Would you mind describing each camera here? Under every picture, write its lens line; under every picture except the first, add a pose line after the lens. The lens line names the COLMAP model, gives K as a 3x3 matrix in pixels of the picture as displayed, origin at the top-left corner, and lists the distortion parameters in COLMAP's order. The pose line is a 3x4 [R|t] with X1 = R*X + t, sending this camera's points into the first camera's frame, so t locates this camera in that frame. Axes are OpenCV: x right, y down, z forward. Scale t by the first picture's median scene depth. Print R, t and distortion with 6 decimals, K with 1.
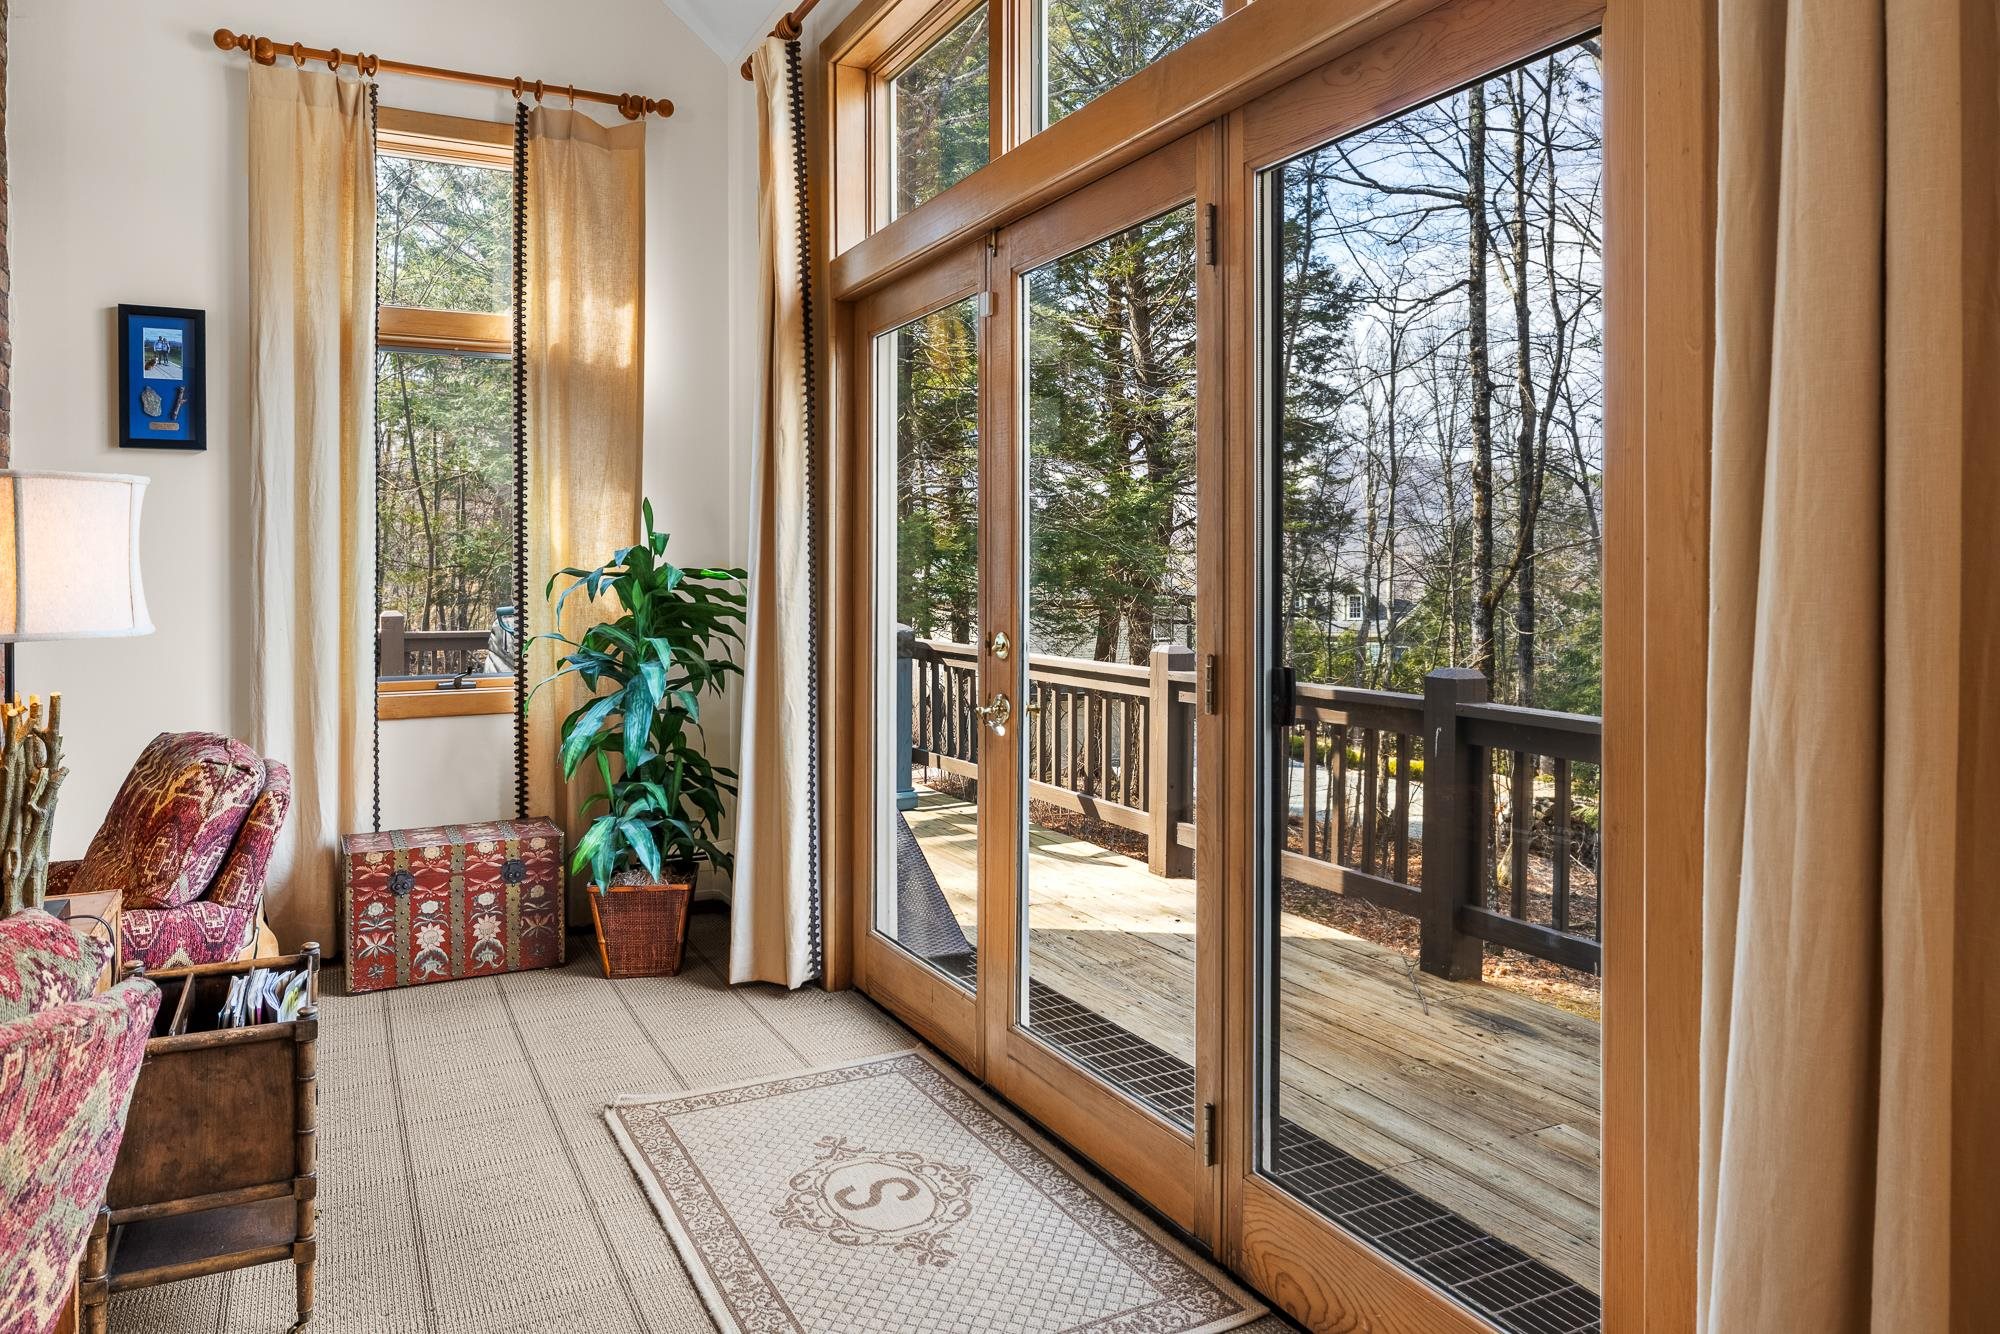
lens RADIAL K [[1313.4, 0, 997.4], [0, 1313.4, 556.6], [0, 0, 1]] dist [-0.008979, -0.002748]
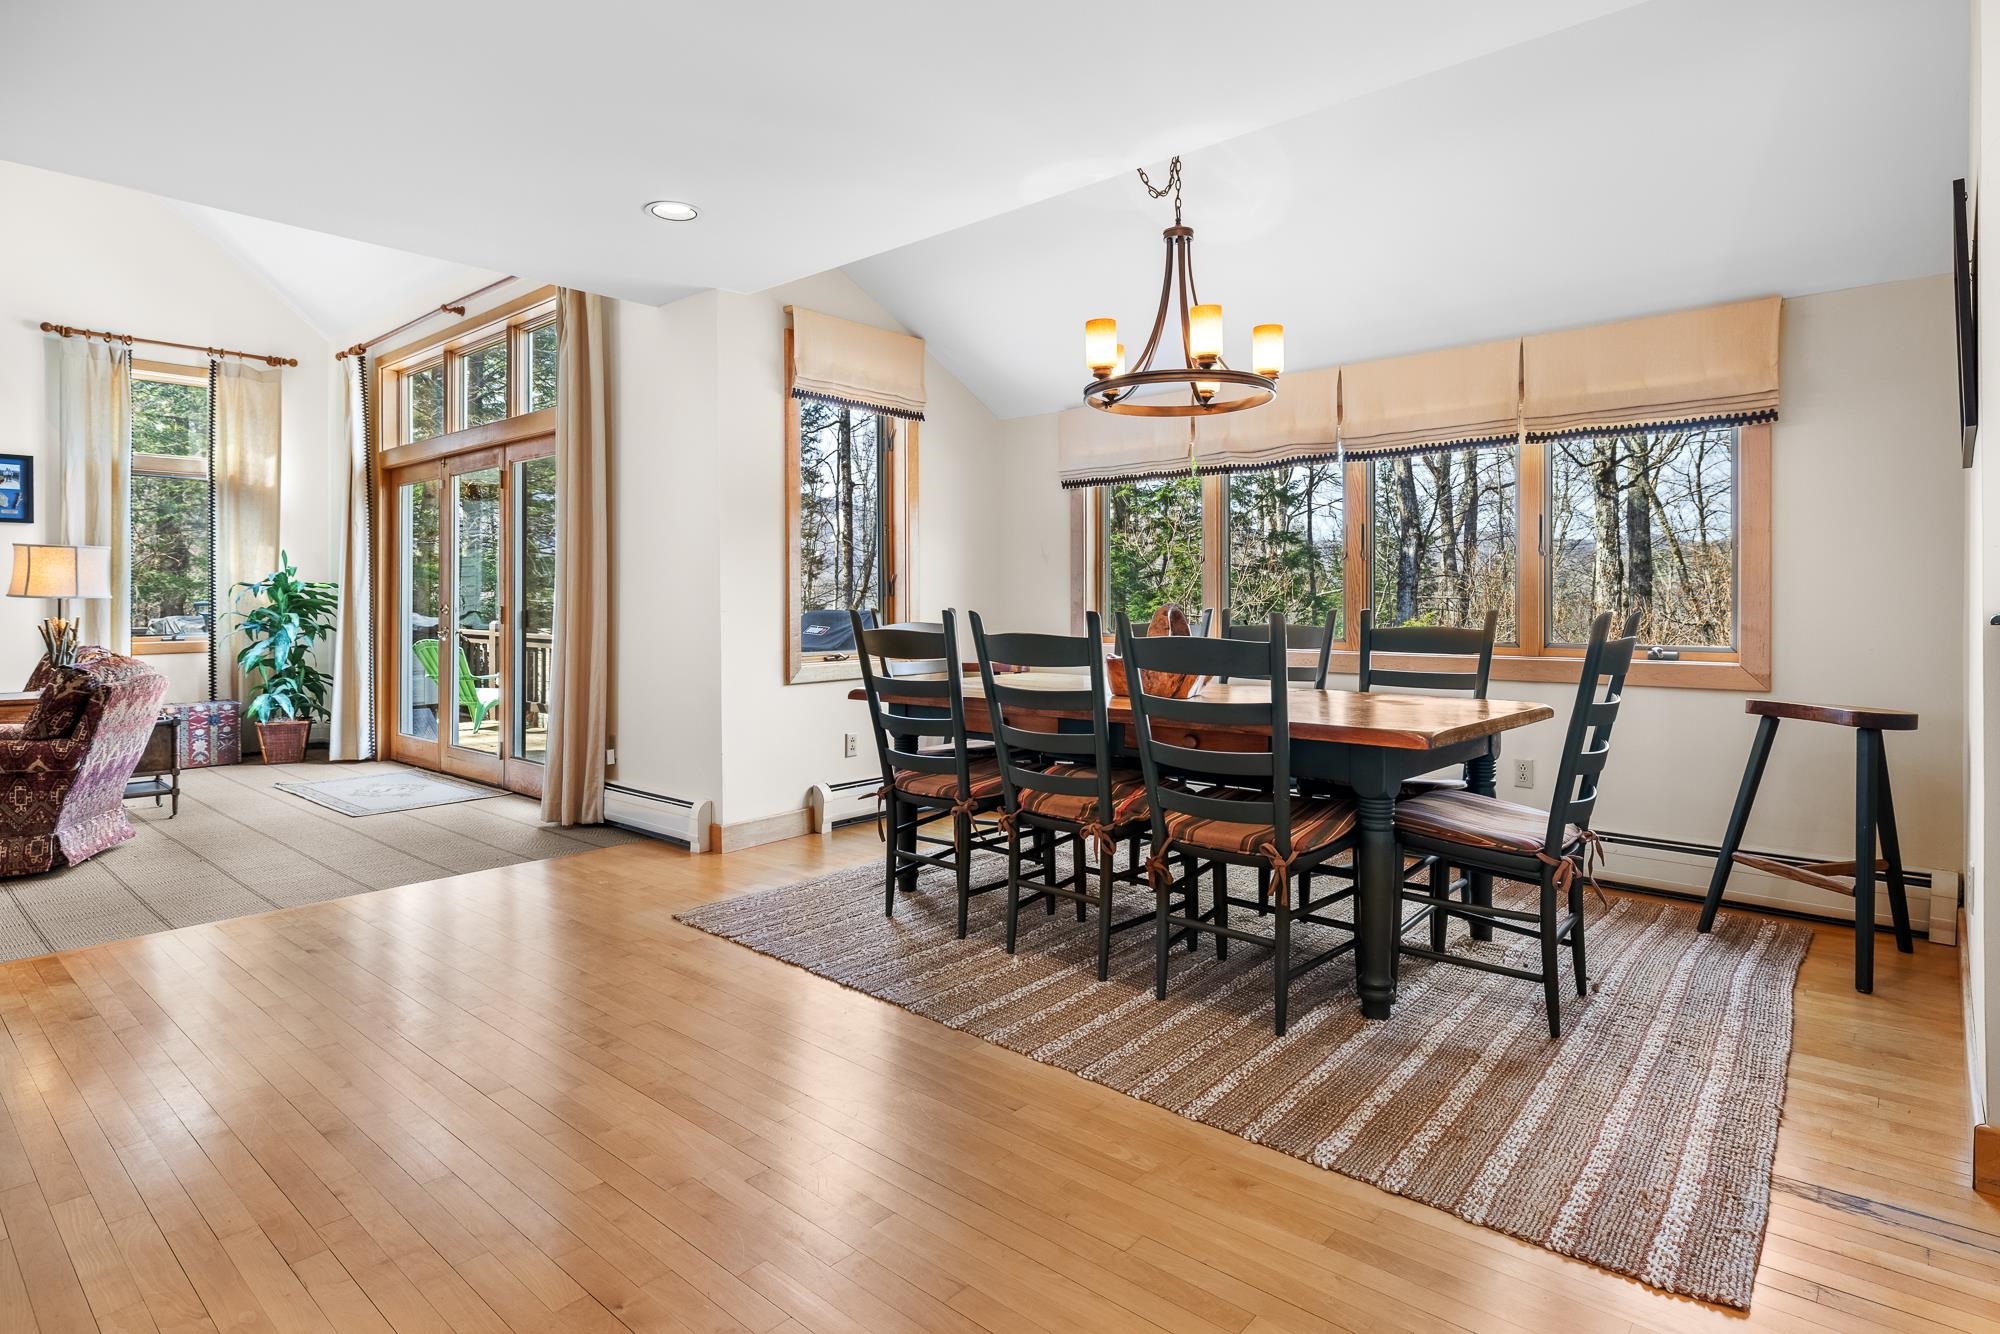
lens RADIAL K [[1050.1, 0, 1012.4], [0, 1050.1, 599.6], [0, 0, 1]] dist [-0.004647, 0.001673]
pose [[0.926783, 0.003154, 0.375584, 0.202200], [-0.006945, 0.999938, 0.008740, 0.013861], [-0.375533, -0.010709, 0.926747, -1.085093]]
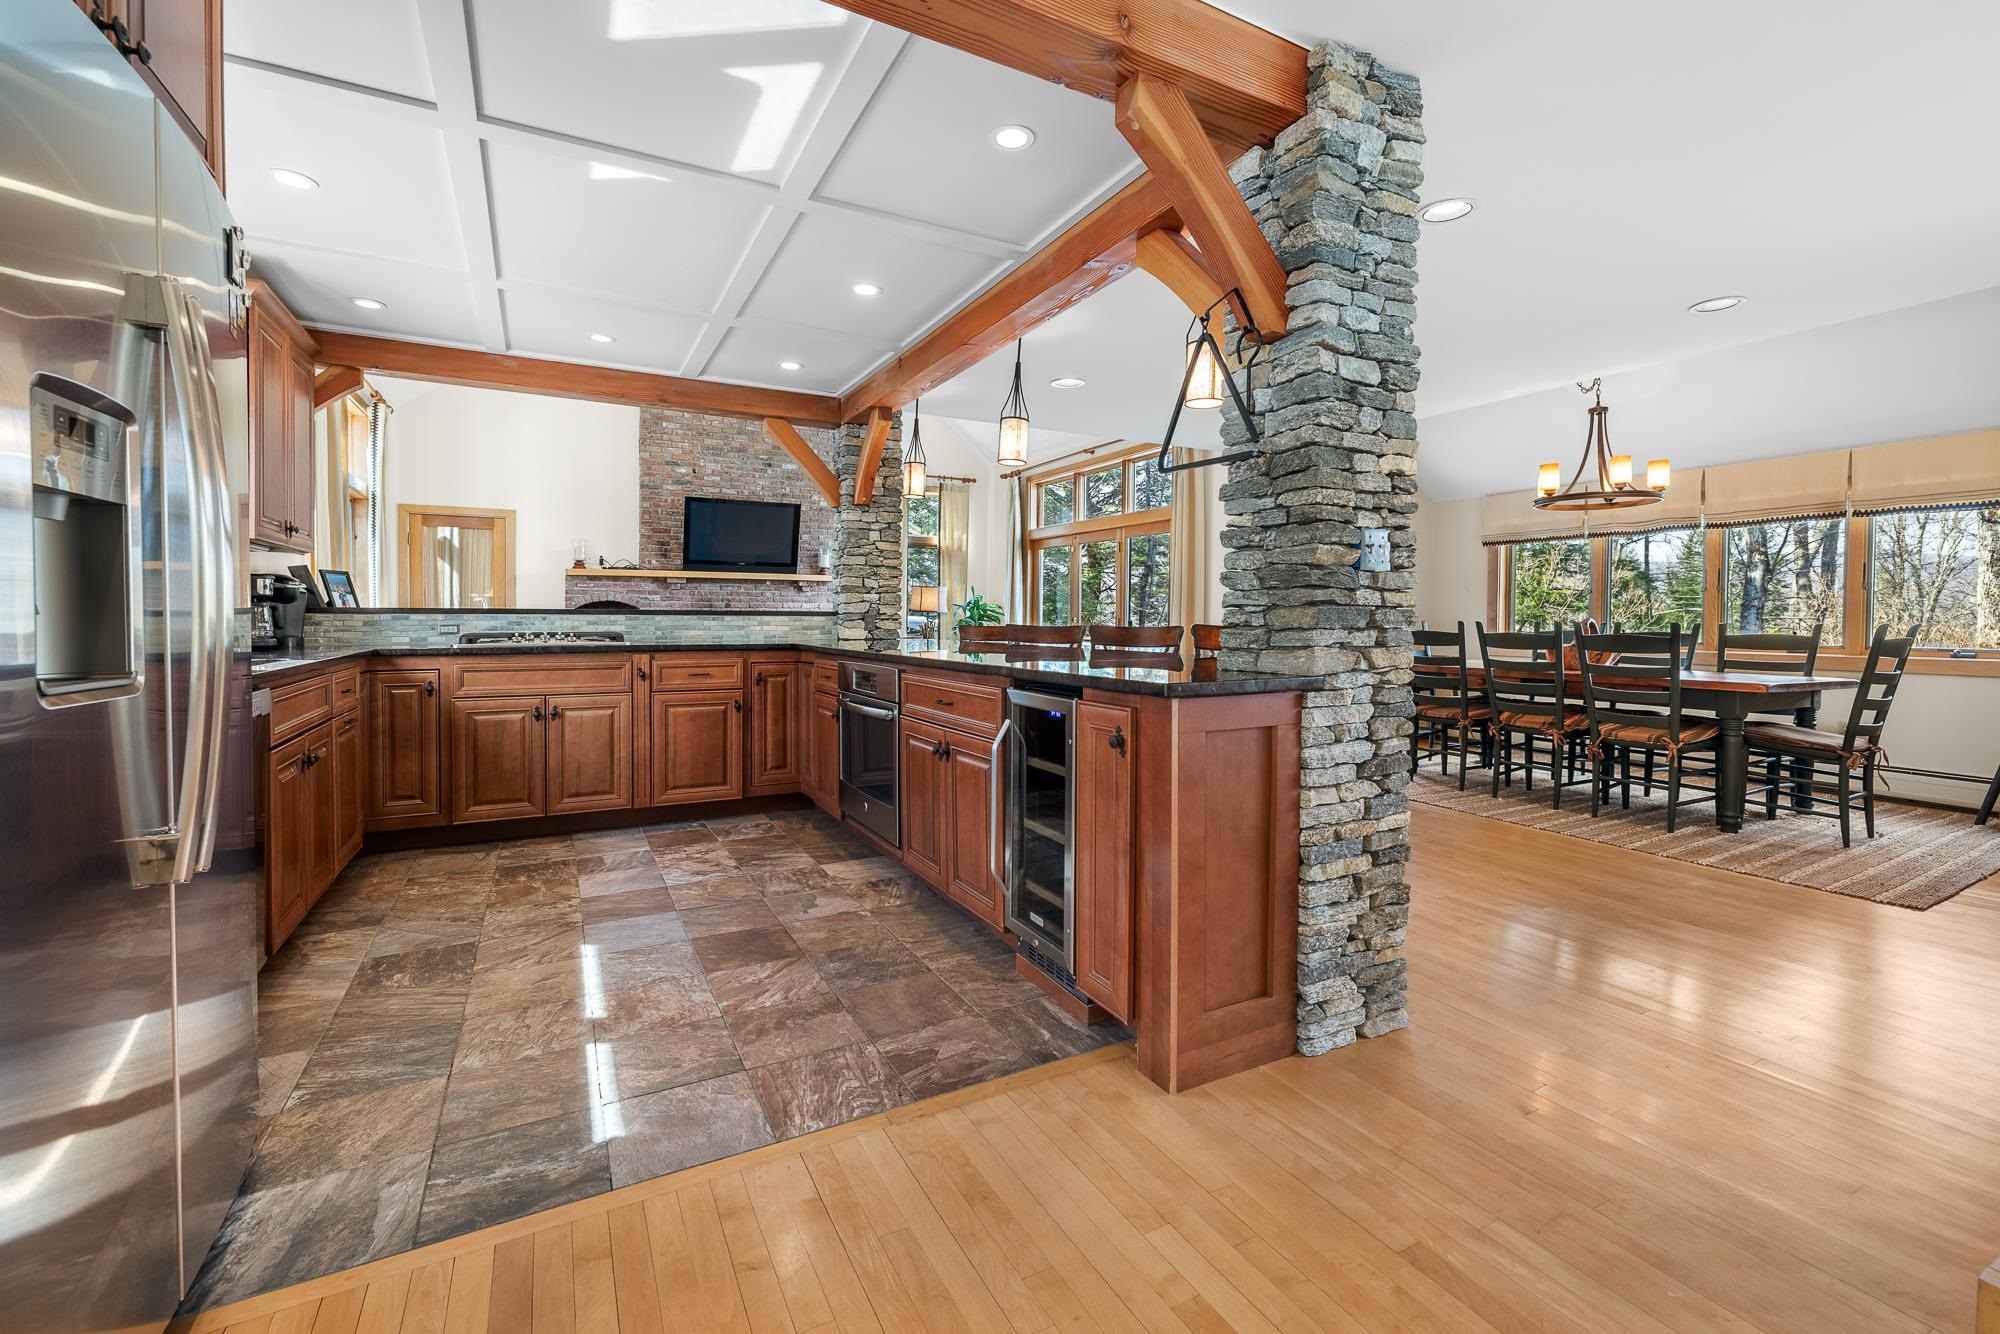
lens RADIAL K [[848.7, 0, 1001.7], [0, 848.7, 631.1], [0, 0, 1]] dist [-0.000873, 0.000506]
pose [[0.999728, 0.009411, 0.021352, -0.245688], [-0.010032, 0.999524, 0.029174, 0.014235], [-0.021068, -0.029380, 0.999346, -1.566700]]
